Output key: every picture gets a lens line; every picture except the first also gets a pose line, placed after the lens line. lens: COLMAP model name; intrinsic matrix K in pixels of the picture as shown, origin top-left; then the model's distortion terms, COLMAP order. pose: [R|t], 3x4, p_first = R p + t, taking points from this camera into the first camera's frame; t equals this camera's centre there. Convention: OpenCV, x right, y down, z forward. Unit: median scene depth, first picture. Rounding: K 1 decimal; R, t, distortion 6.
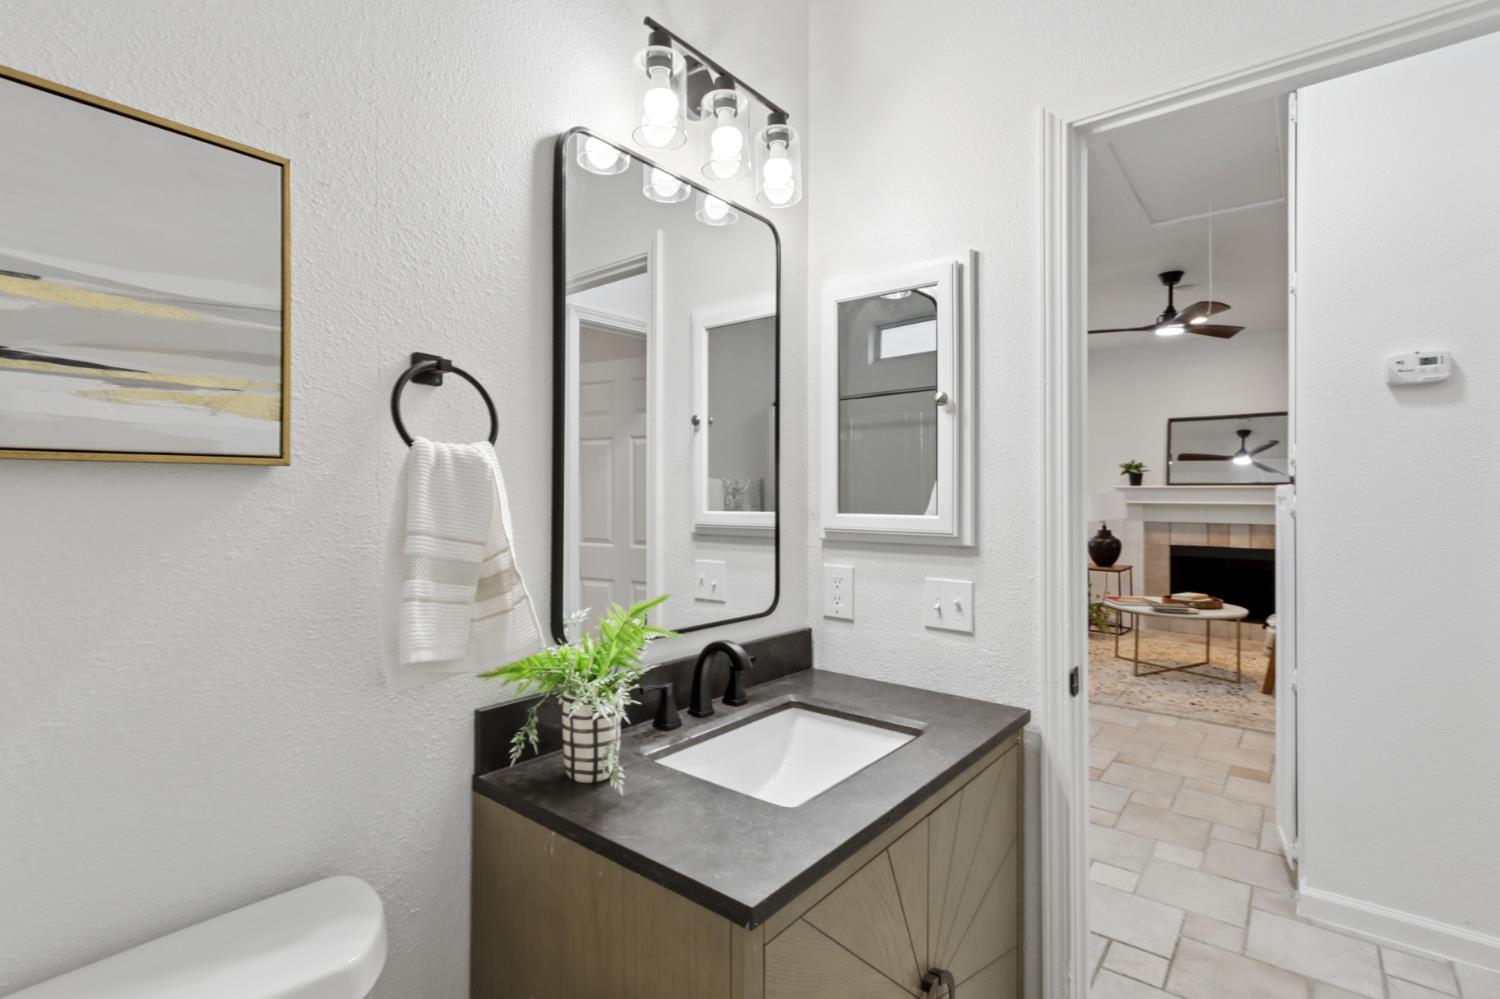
lens RADIAL K [[707.5, 0, 755.6], [0, 707.5, 497.1], [0, 0, 1]] dist [-0.000006, 0.000001]
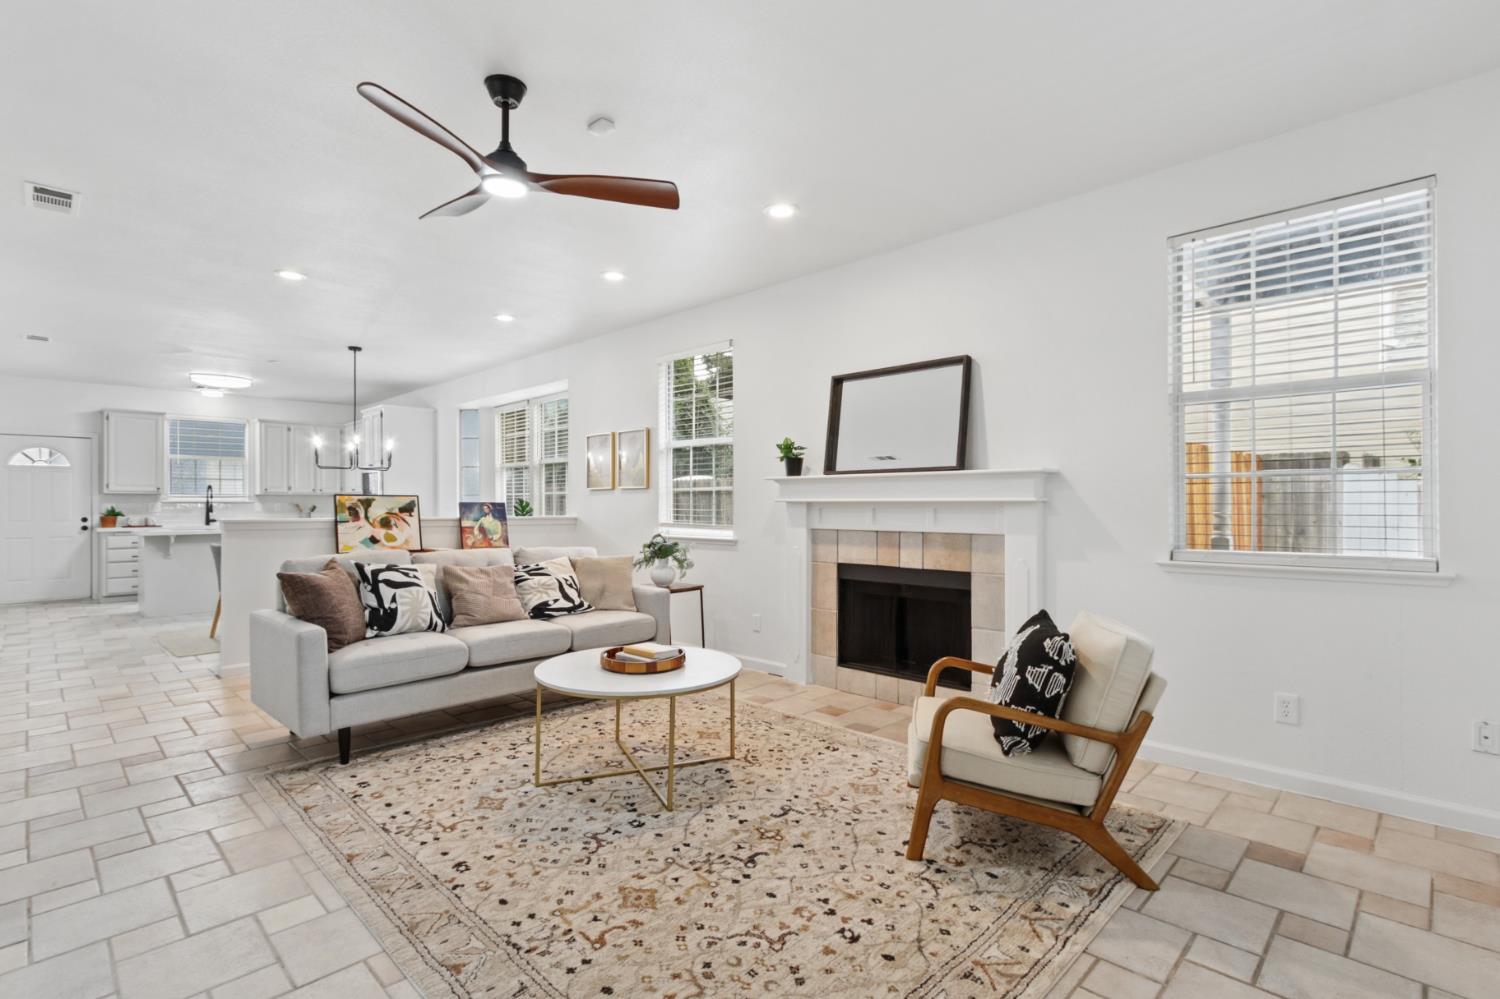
lens RADIAL K [[712.9, 0, 752.6], [0, 712.9, 507.0], [0, 0, 1]] dist [0.002932, 0.000827]
pose [[0.994758, -0.000380, -0.102253, 0.599946], [0.001160, 0.999971, 0.007569, 0.009339], [0.102247, -0.007648, 0.994730, 0.321086]]
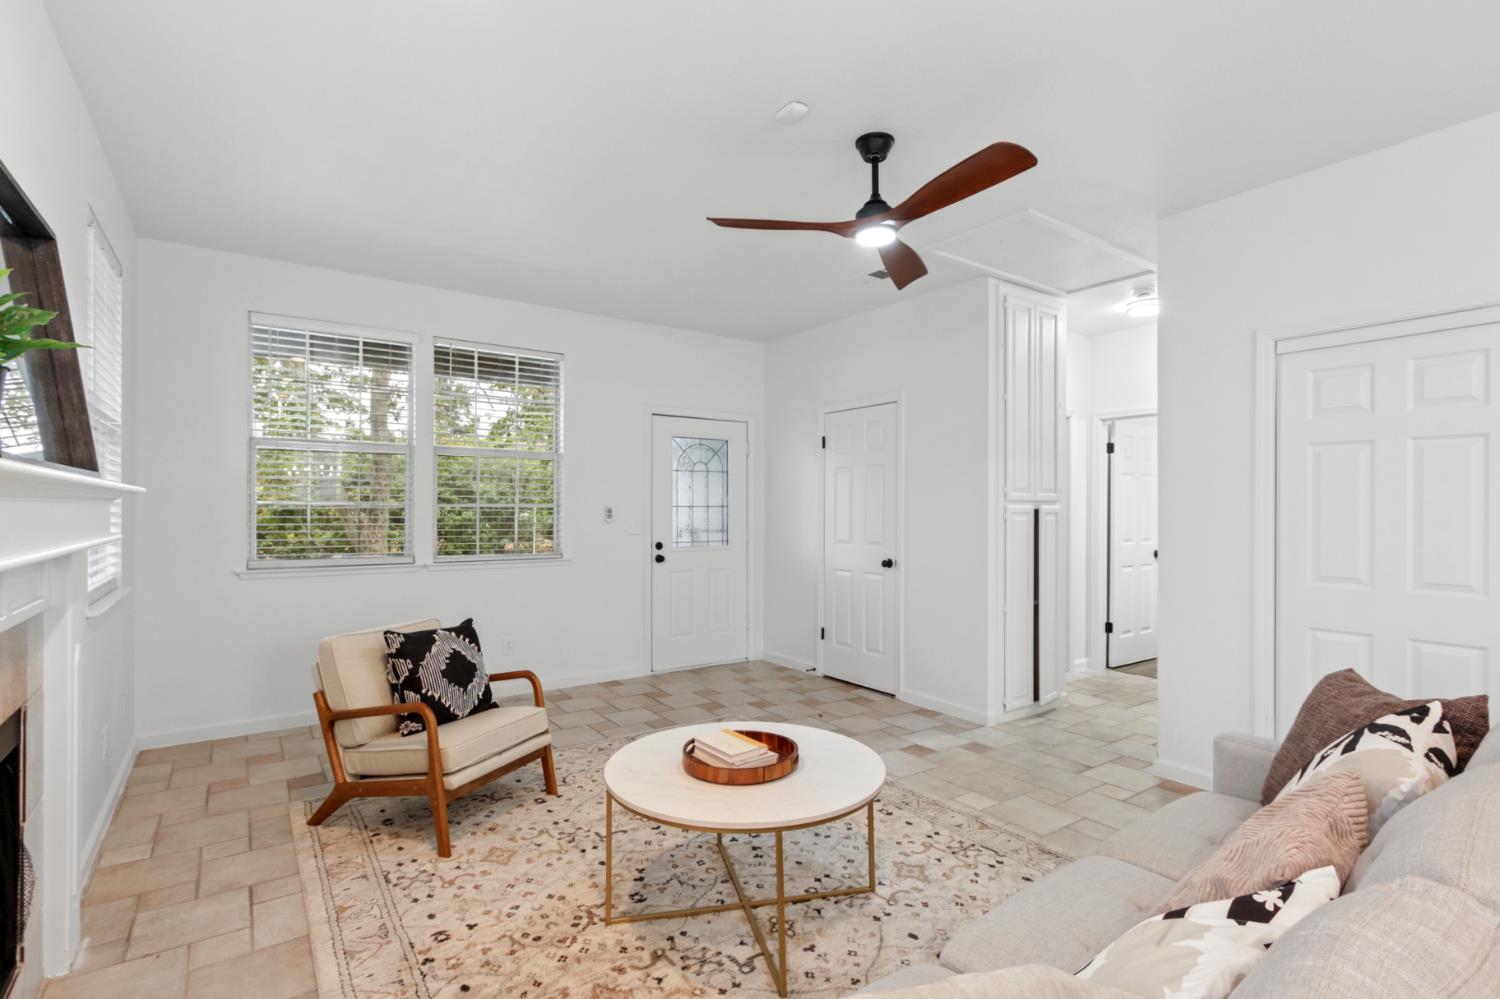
lens RADIAL K [[712.9, 0, 752.6], [0, 712.9, 507.0], [0, 0, 1]] dist [0.002932, 0.000827]
pose [[-0.961857, -0.000417, 0.273553, 0.370579], [-0.002219, 0.999978, -0.006276, -0.004682], [-0.273545, -0.006643, -0.961836, 1.148303]]
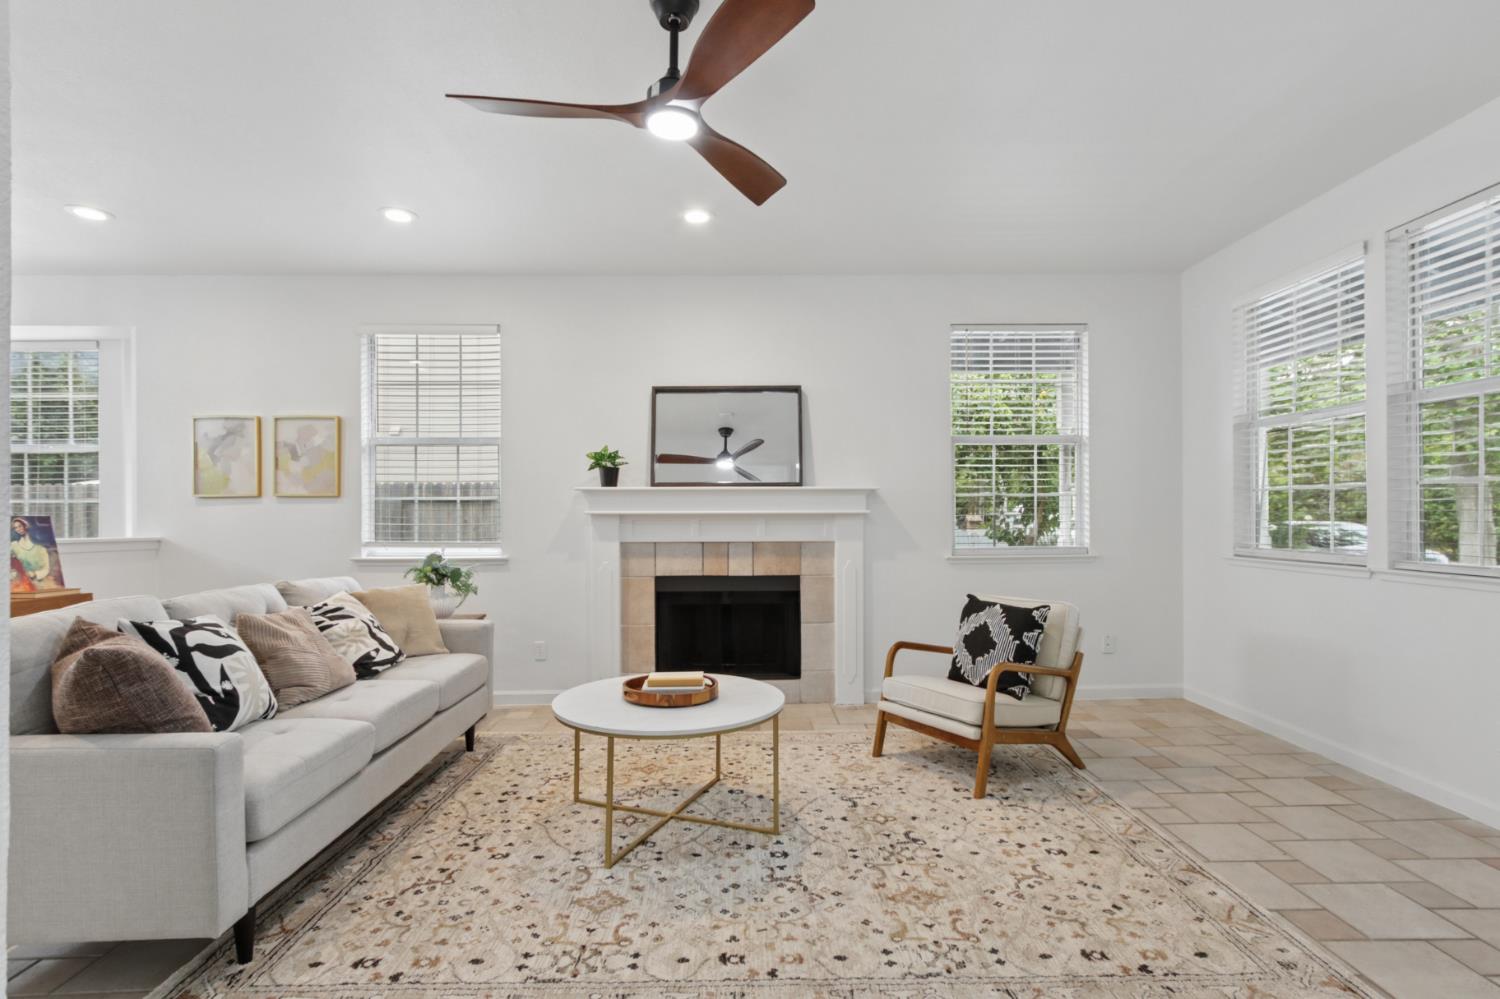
lens RADIAL K [[718.4, 0, 754.3], [0, 718.4, 518.9], [0, 0, 1]] dist [0.004440, 0.000683]
pose [[0.771724, -0.005324, 0.635936, 0.233201], [0.002136, 0.999981, 0.005779, 0.010404], [-0.635954, -0.003102, 0.771721, 0.429700]]
